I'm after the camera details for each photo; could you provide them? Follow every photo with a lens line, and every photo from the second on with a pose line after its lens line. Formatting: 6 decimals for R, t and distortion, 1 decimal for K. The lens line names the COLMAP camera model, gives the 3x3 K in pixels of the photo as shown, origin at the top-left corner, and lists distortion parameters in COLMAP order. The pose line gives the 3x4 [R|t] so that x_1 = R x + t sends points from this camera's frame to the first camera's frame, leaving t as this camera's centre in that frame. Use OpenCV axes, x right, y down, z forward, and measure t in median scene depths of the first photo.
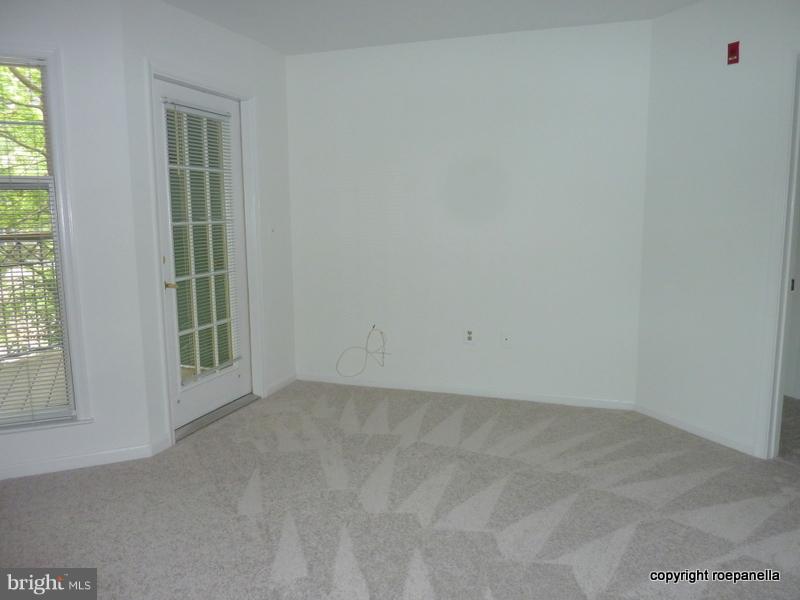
lens RADIAL K [[618.5, 0, 400.0], [0, 618.5, 300.0], [0, 0, 1]] dist [-0.031803, -0.006514]
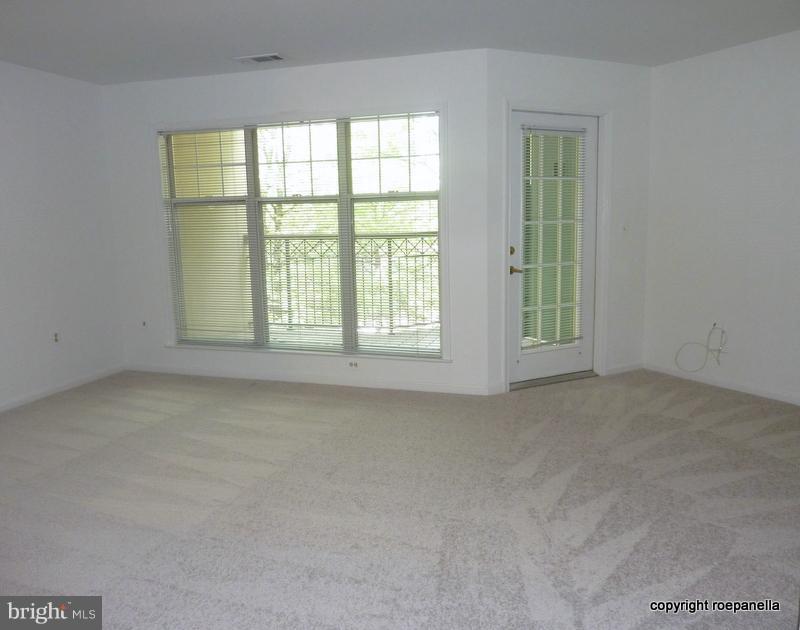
lens RADIAL K [[626.2, 0, 400.0], [0, 626.2, 315.0], [0, 0, 1]] dist [-0.005791, -0.001621]
pose [[0.757208, 0.103645, -0.644898, 0.291809], [-0.087760, 0.994521, 0.056791, 0.016220], [0.647251, 0.013593, 0.762156, -0.160098]]
